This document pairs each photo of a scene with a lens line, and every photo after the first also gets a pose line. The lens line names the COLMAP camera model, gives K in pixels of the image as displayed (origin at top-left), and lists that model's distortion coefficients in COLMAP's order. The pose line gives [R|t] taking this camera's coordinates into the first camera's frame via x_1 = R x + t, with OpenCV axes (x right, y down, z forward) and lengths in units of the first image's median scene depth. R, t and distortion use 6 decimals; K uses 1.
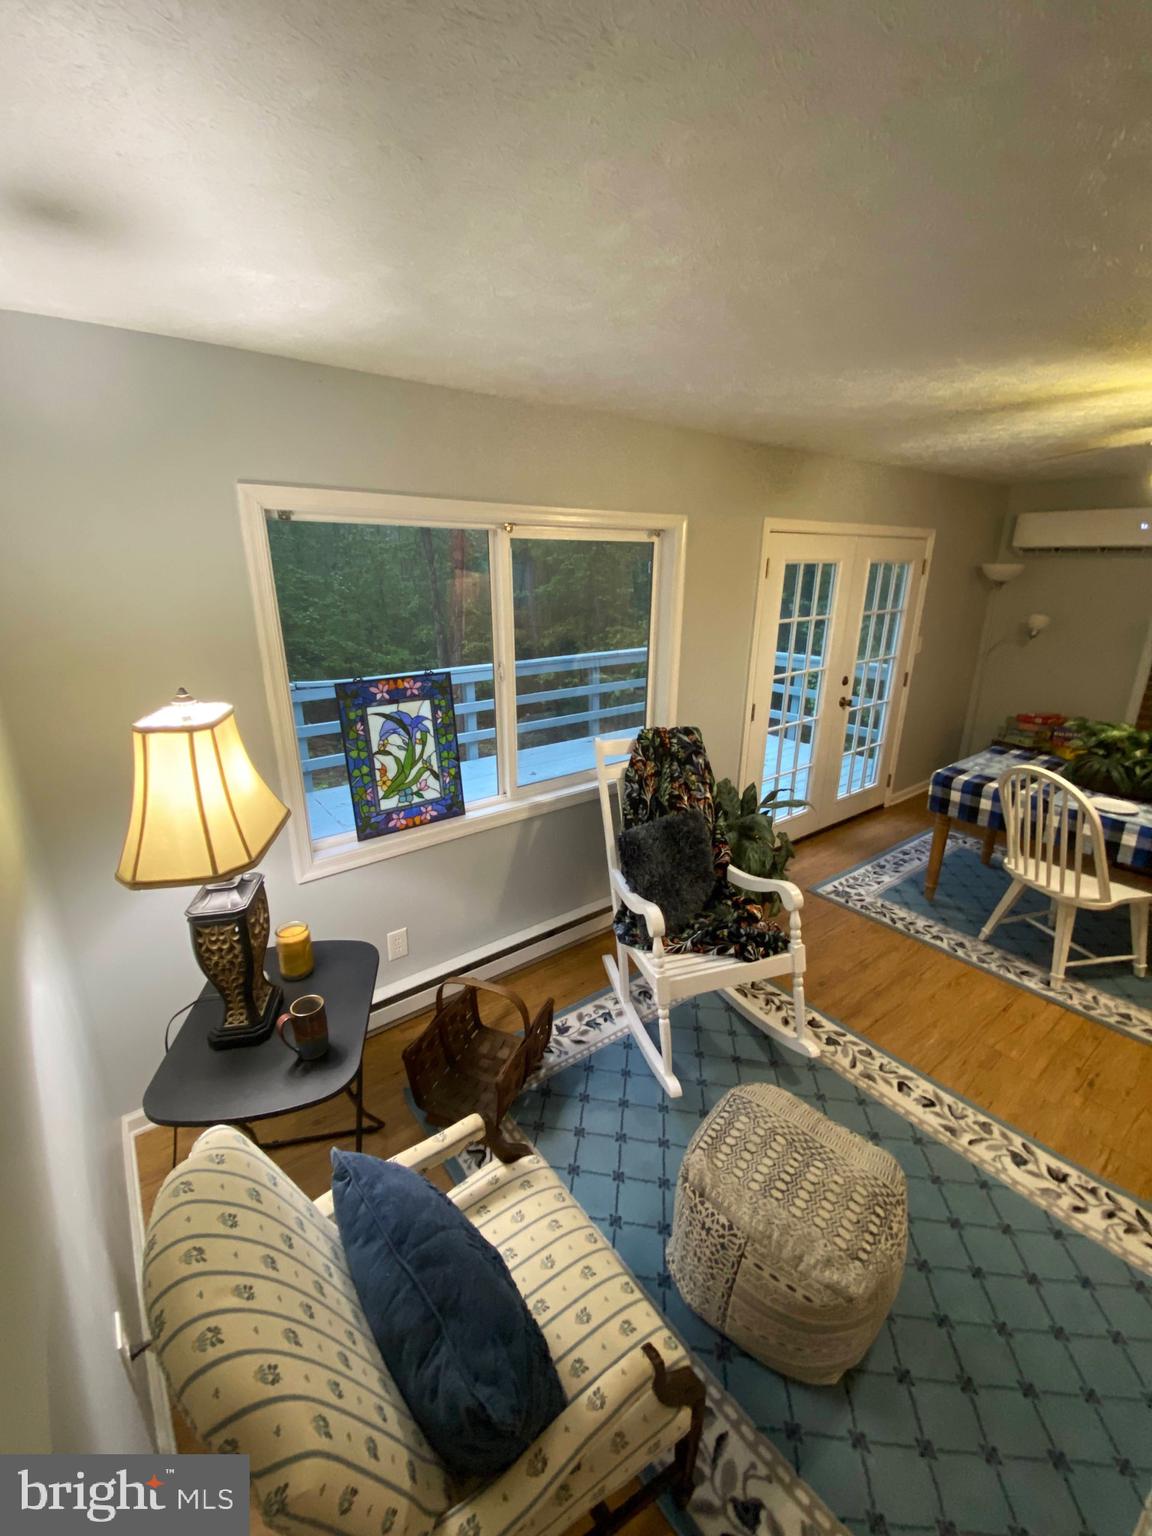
lens RADIAL K [[620.6, 0, 580.3], [0, 620.6, 762.7], [0, 0, 1]] dist [0.014375, -0.017270]
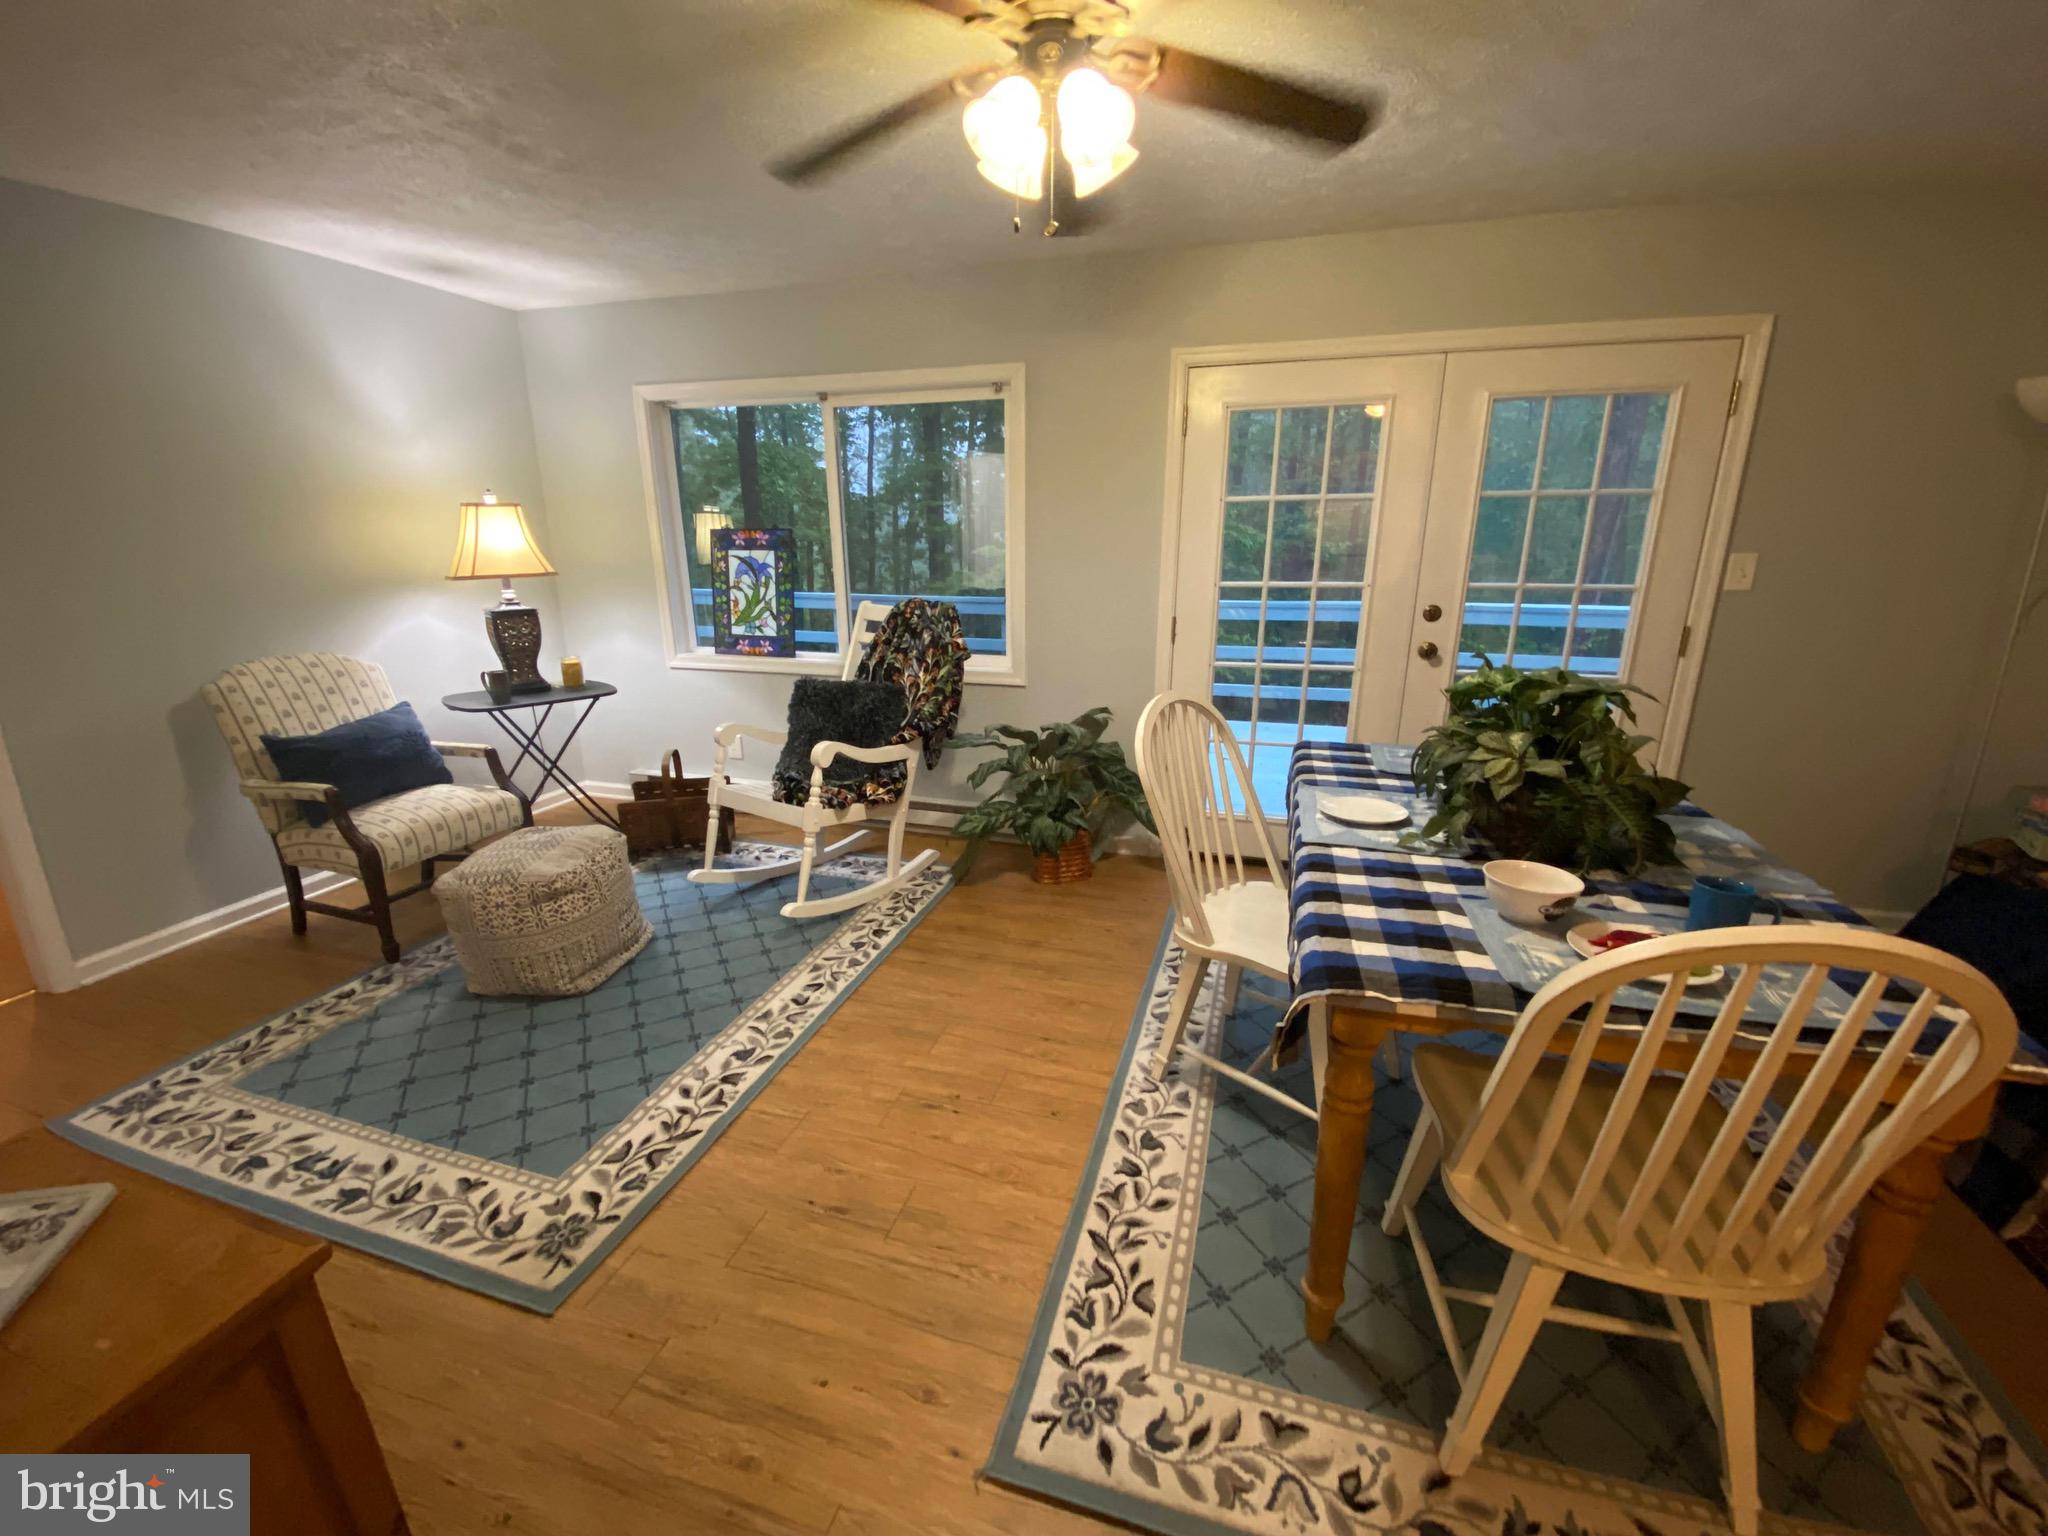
lens RADIAL K [[827.5, 0, 1027.9], [0, 827.5, 782.1], [0, 0, 1]] dist [0.014375, -0.017270]
pose [[0.585474, 0.225504, -0.778697, 1.409482], [-0.241870, 0.965376, 0.097712, 0.056355], [0.773770, 0.131135, 0.619745, 0.439776]]
